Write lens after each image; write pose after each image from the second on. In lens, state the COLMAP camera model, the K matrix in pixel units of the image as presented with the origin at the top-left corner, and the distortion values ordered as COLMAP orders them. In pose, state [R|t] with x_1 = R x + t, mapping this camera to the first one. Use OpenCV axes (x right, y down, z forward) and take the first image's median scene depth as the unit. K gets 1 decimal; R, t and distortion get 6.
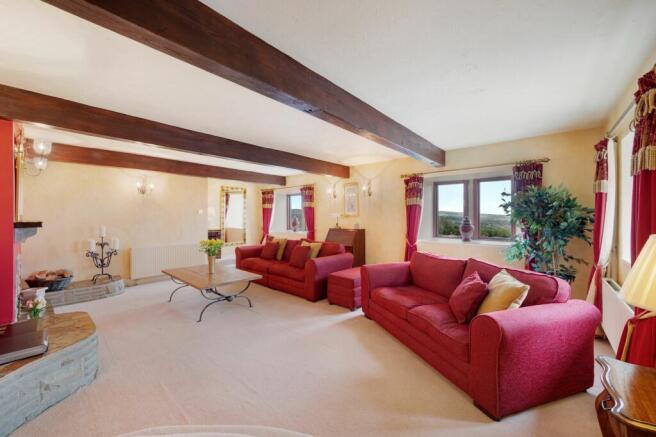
lens RADIAL K [[258.8, 0, 329.1], [0, 258.8, 217.7], [0, 0, 1]] dist [0.003502, 0.000101]
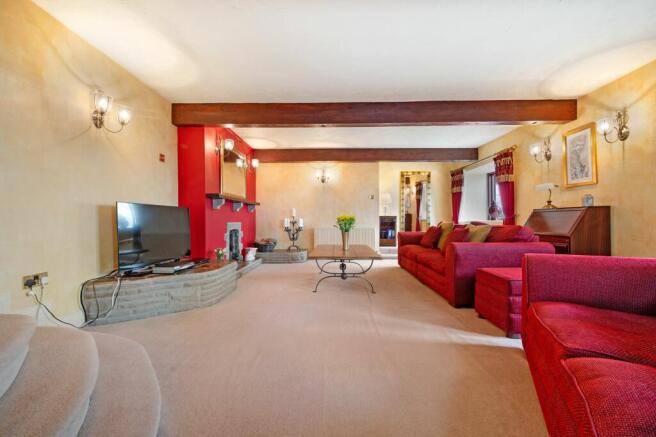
lens RADIAL K [[258.8, 0, 328.4], [0, 258.8, 220.0], [0, 0, 1]] dist [0.003502, 0.000101]
pose [[0.643565, -0.005500, -0.765372, 0.199029], [0.004016, 0.999985, -0.003808, 0.083225], [0.765381, -0.000623, 0.643577, 0.262579]]
